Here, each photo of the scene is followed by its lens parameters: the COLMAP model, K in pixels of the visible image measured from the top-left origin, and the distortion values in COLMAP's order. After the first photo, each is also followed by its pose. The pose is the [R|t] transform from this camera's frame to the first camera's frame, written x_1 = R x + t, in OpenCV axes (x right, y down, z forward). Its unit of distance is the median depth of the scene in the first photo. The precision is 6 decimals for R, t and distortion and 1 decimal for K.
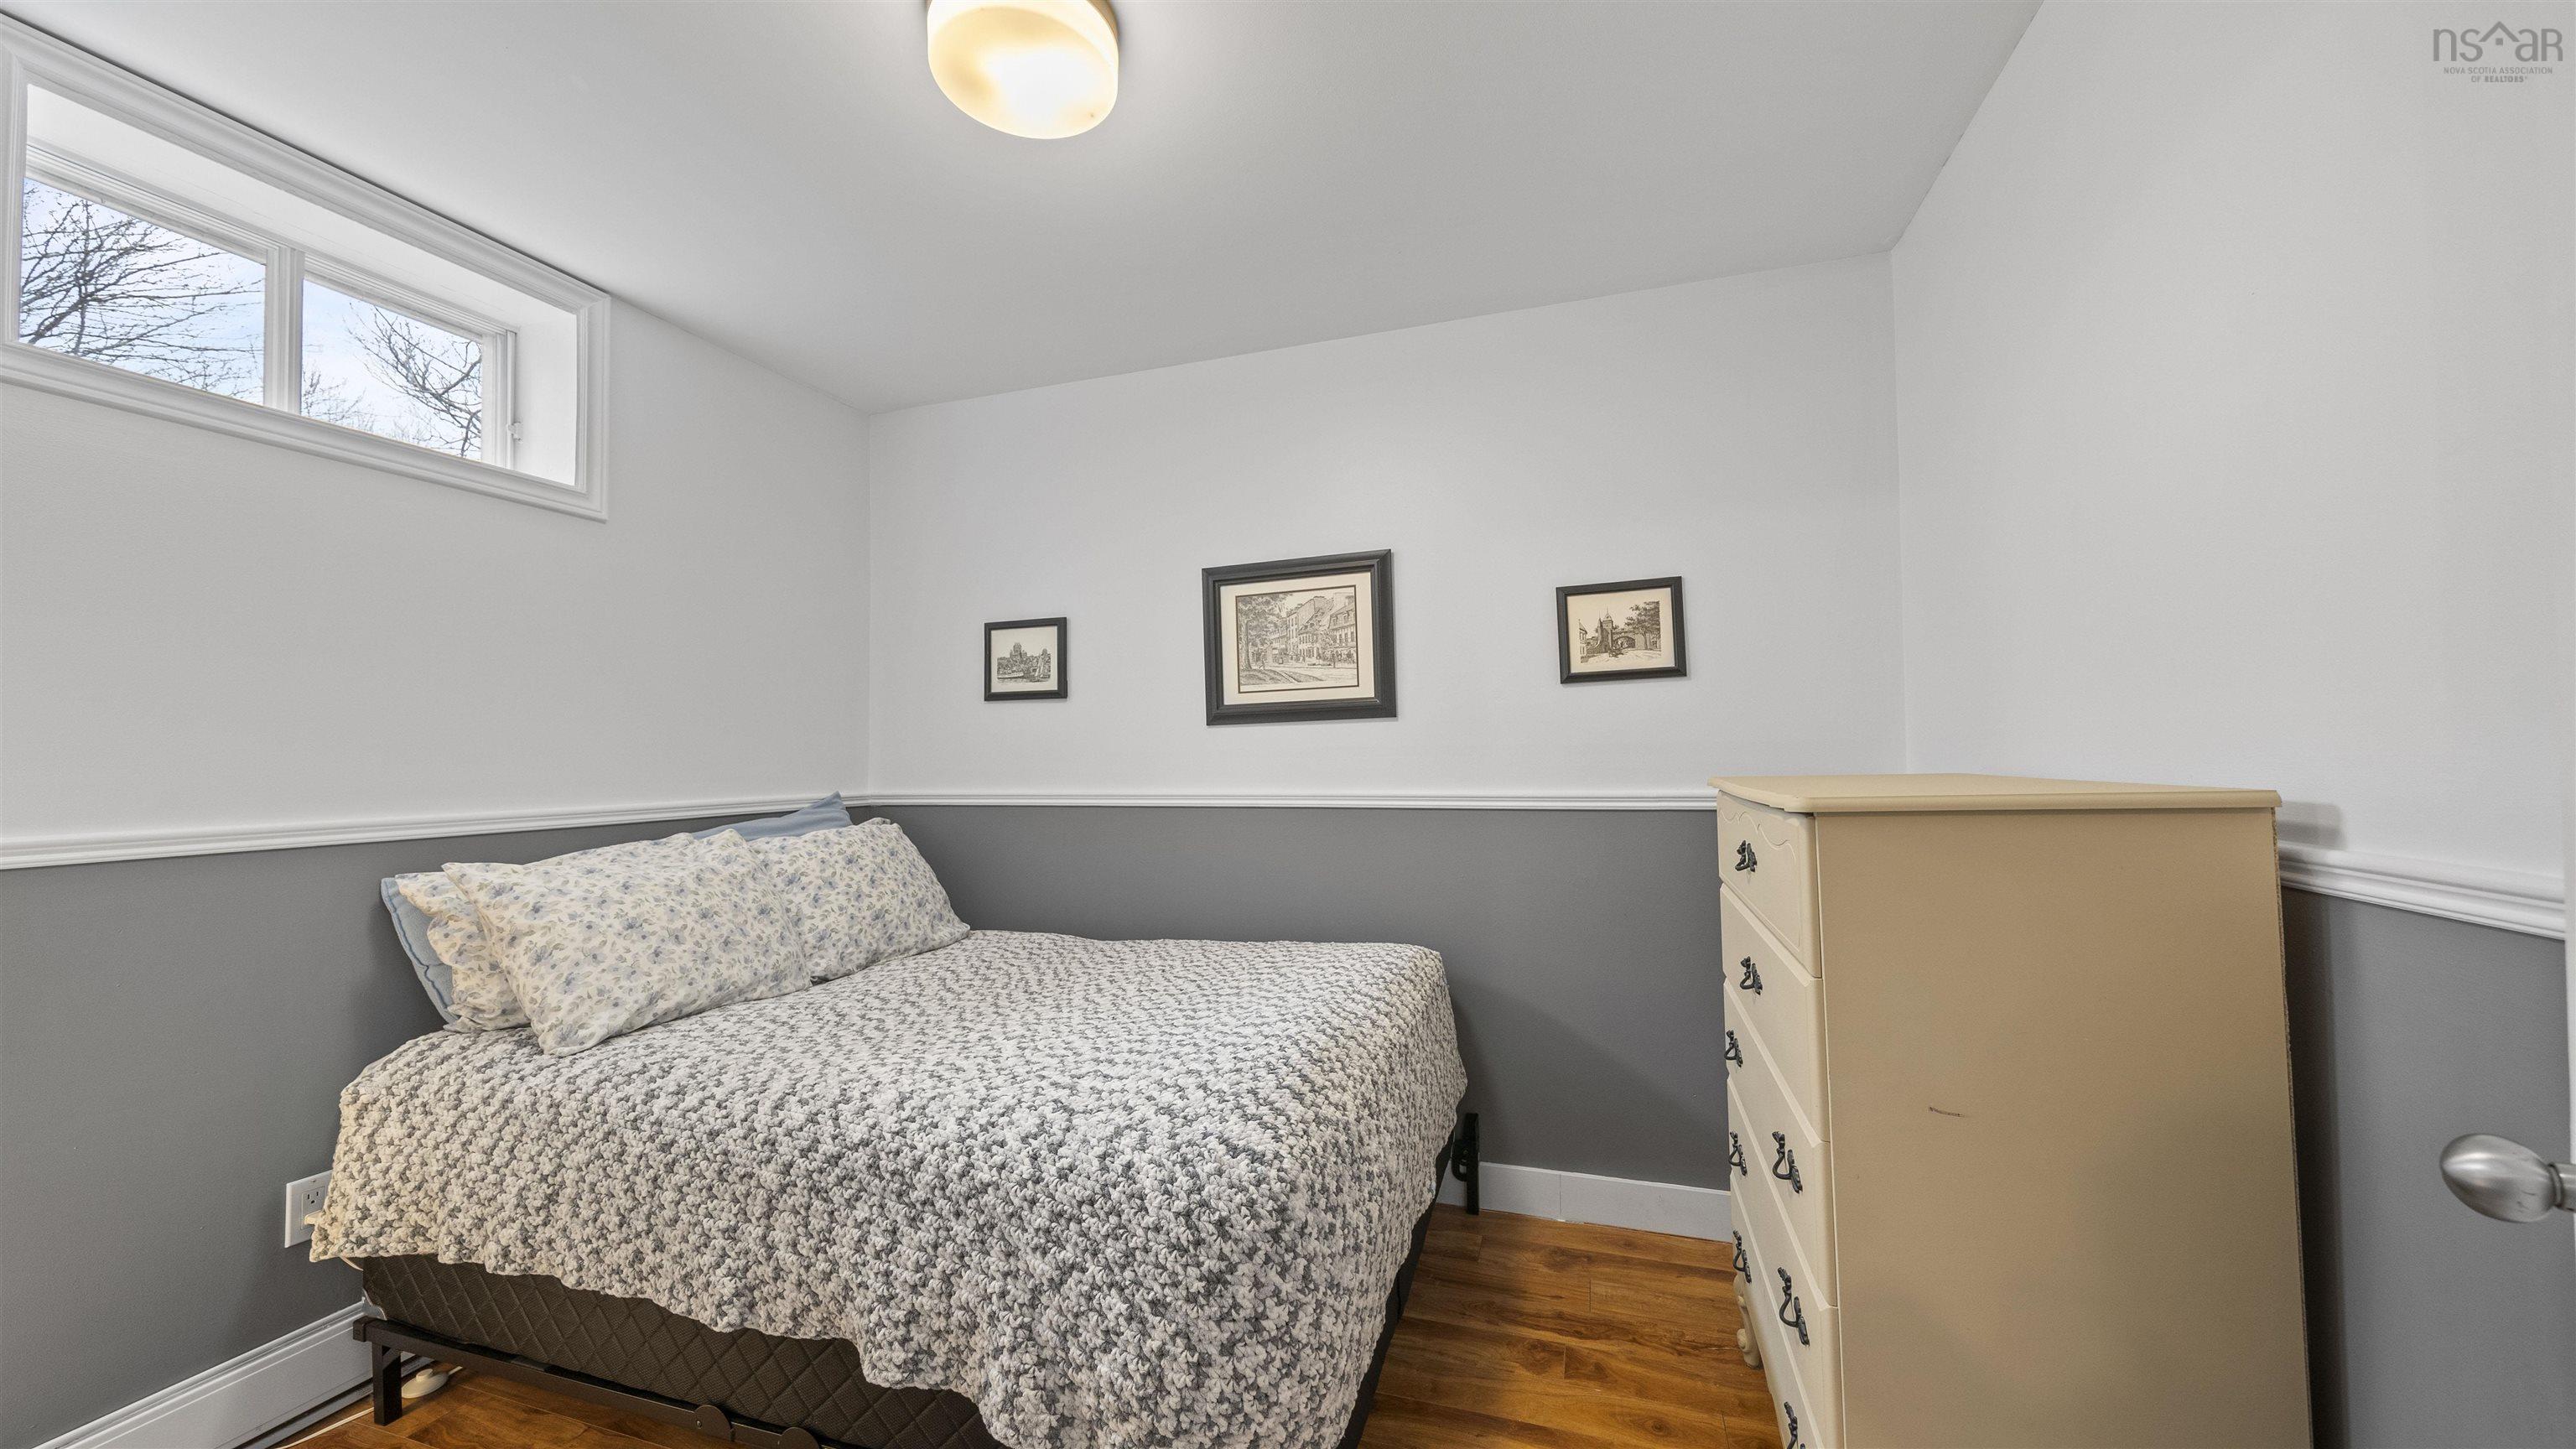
lens RADIAL K [[880.8, 0, 1295.5], [0, 880.8, 736.5], [0, 0, 1]] dist [-0.000100, -0.000019]
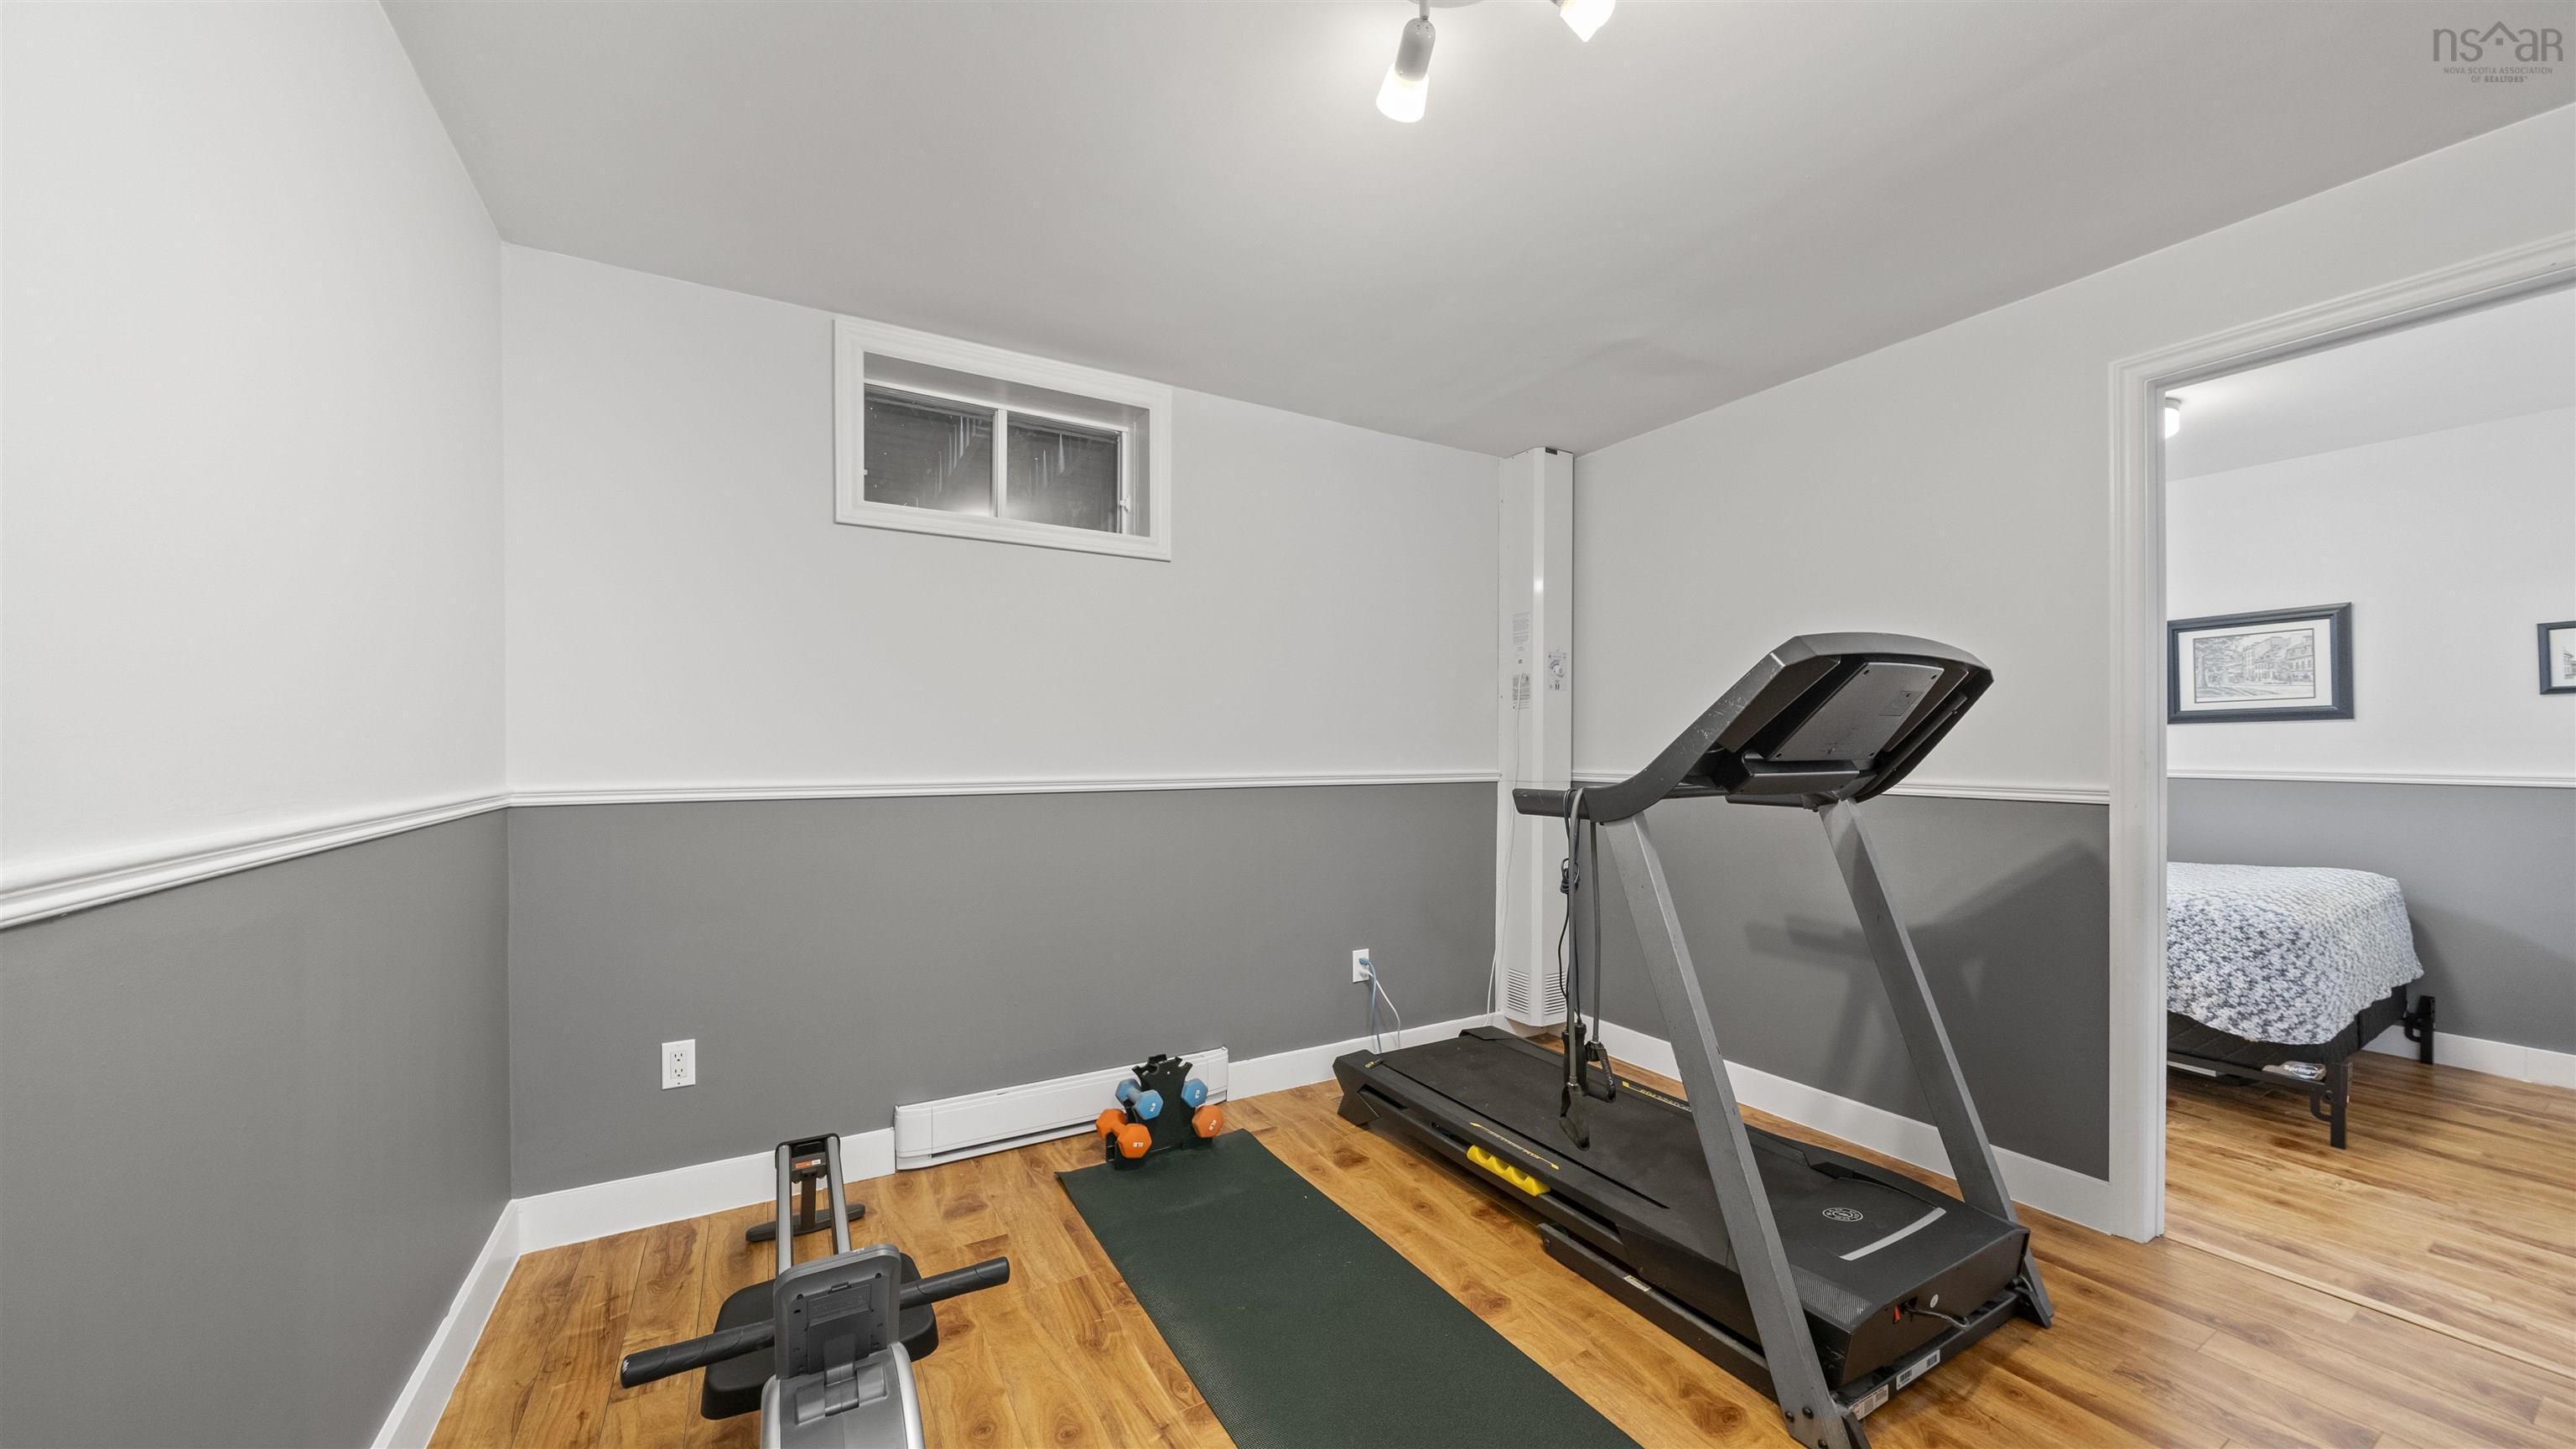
lens RADIAL K [[907.7, 0, 1286.6], [0, 907.7, 747.4], [0, 0, 1]] dist [-0.000960, -0.000069]
pose [[0.752046, 0.014990, -0.658940, -0.210017], [0.005195, 0.999575, 0.028668, -0.025338], [0.659090, -0.024983, 0.751649, -1.204000]]
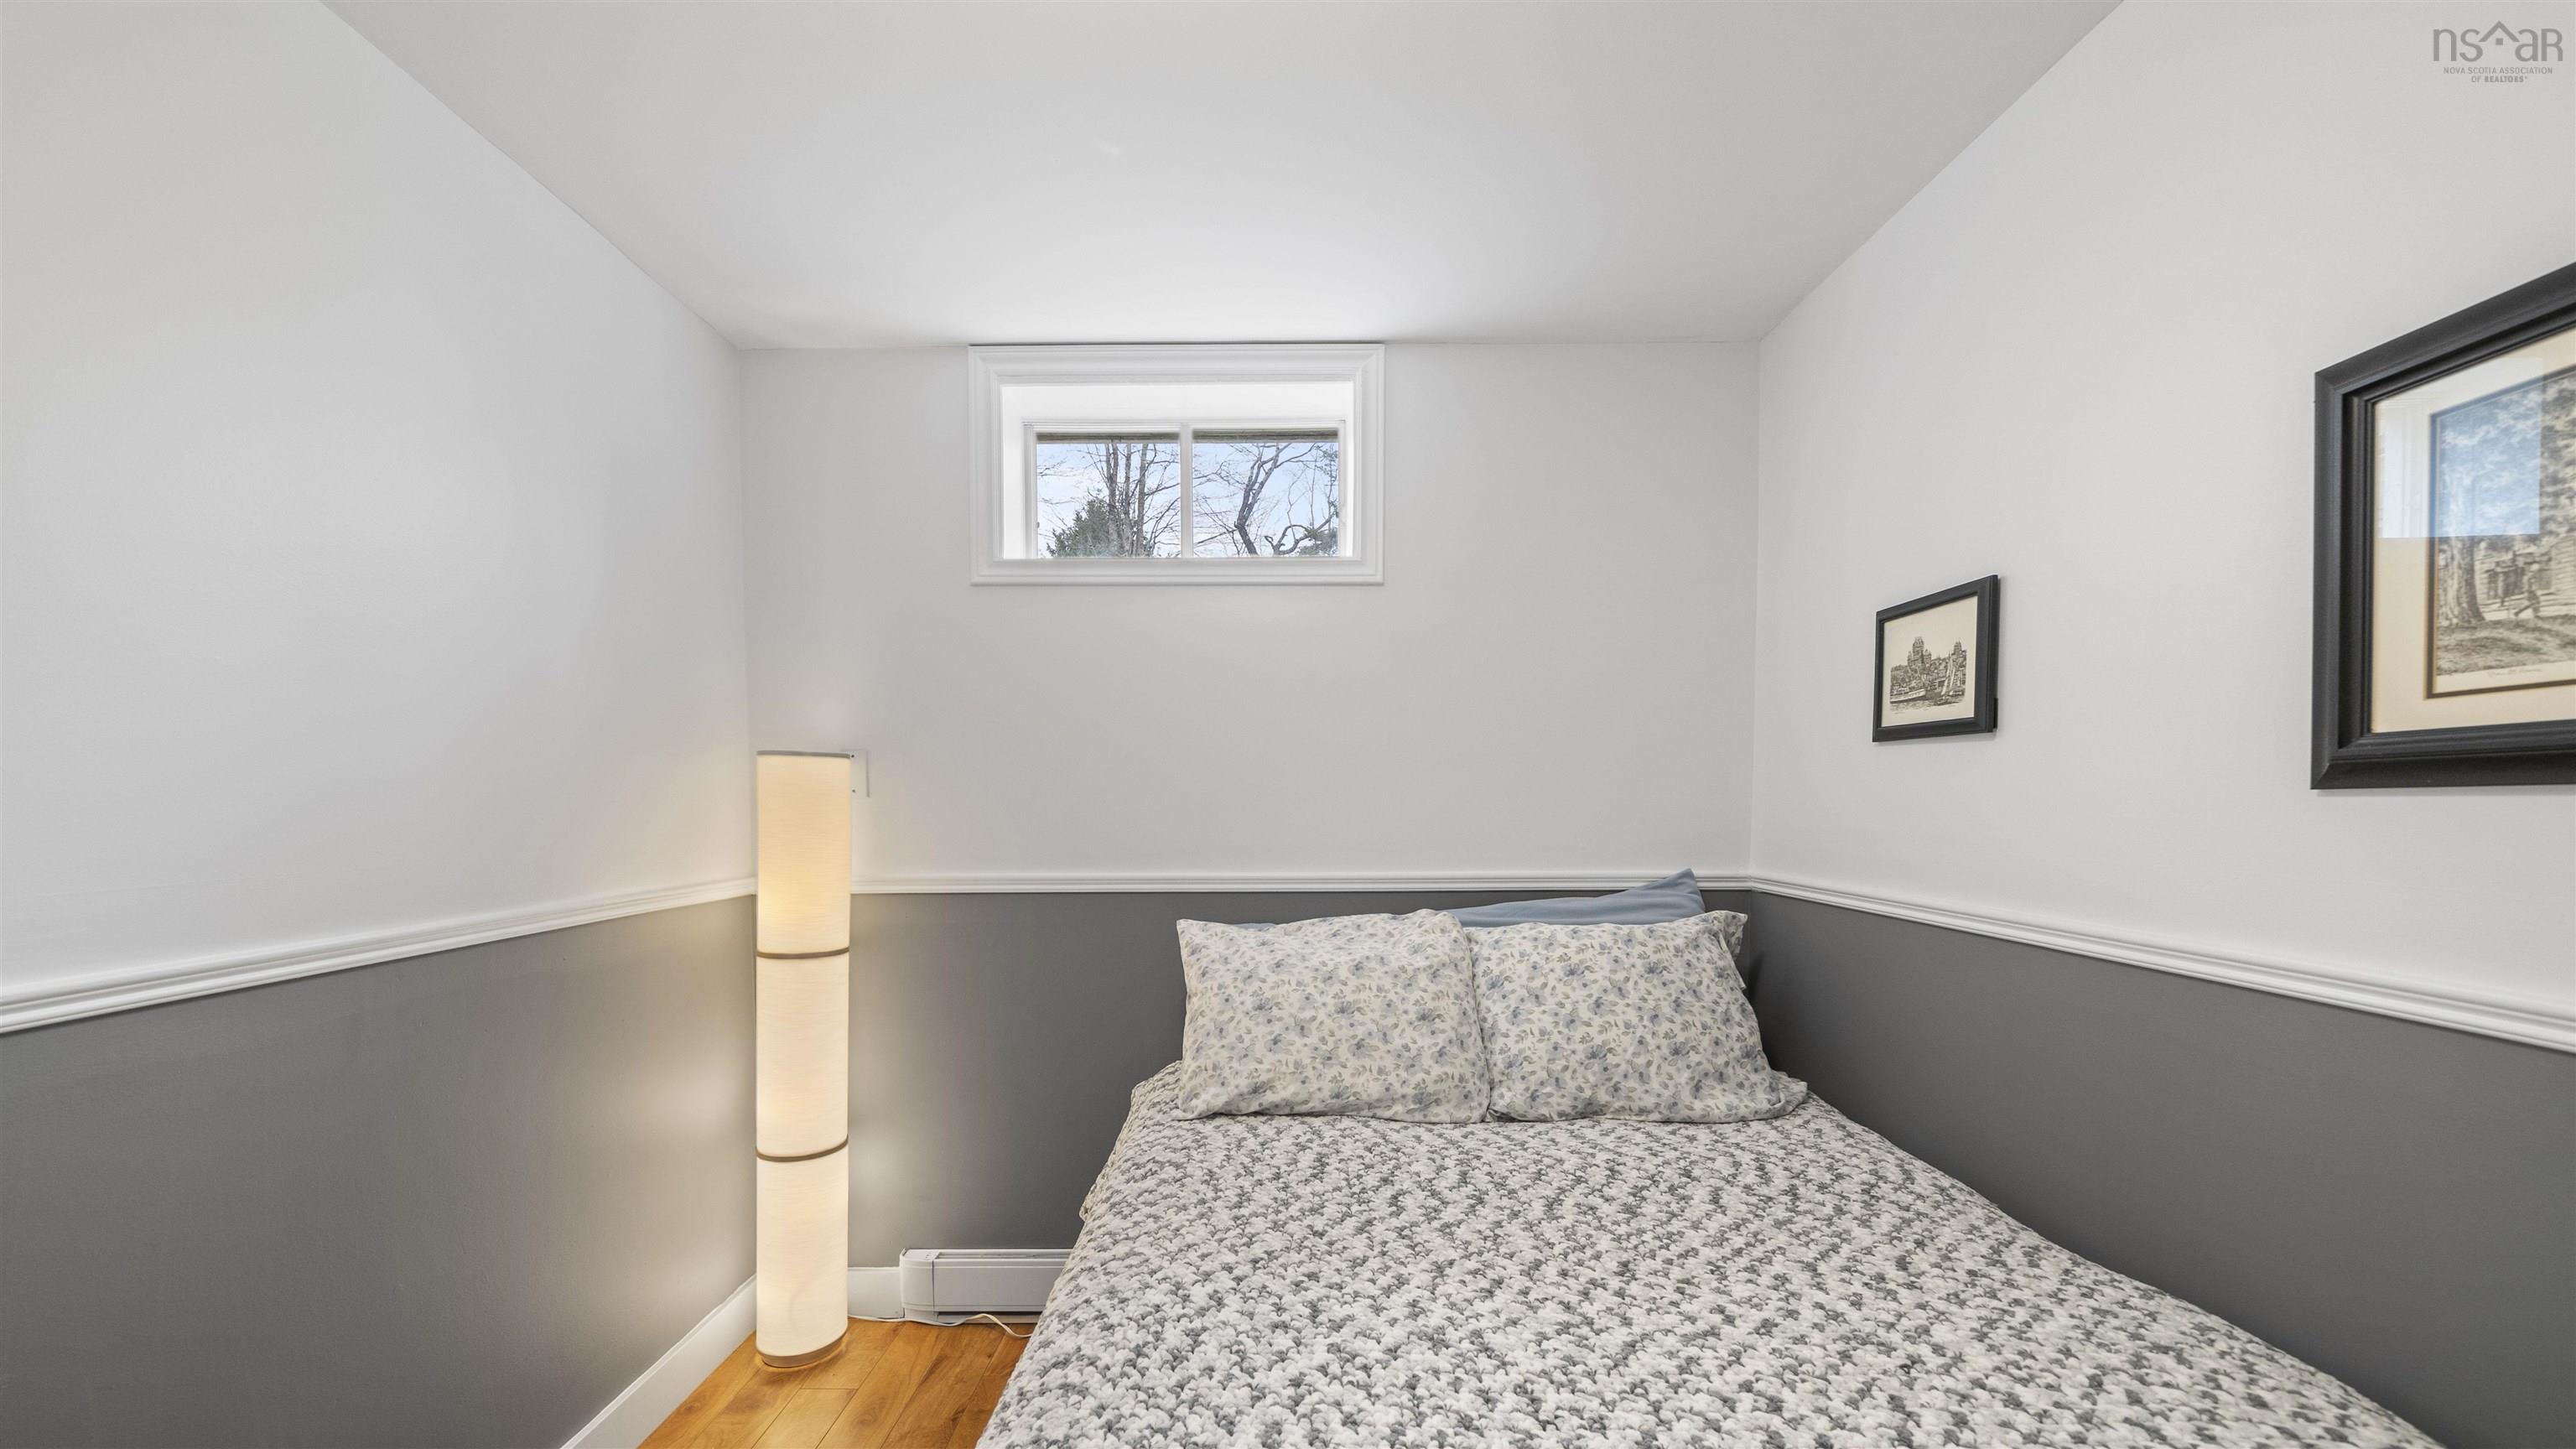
lens RADIAL K [[923.5, 0, 1290.9], [0, 923.5, 833.7], [0, 0, 1]] dist [-0.009663, -0.000010]
pose [[0.314491, 0.053652, -0.947743, 0.248700], [0.016003, 0.997960, 0.061805, -0.045048], [0.949126, -0.034604, 0.312991, 0.830587]]
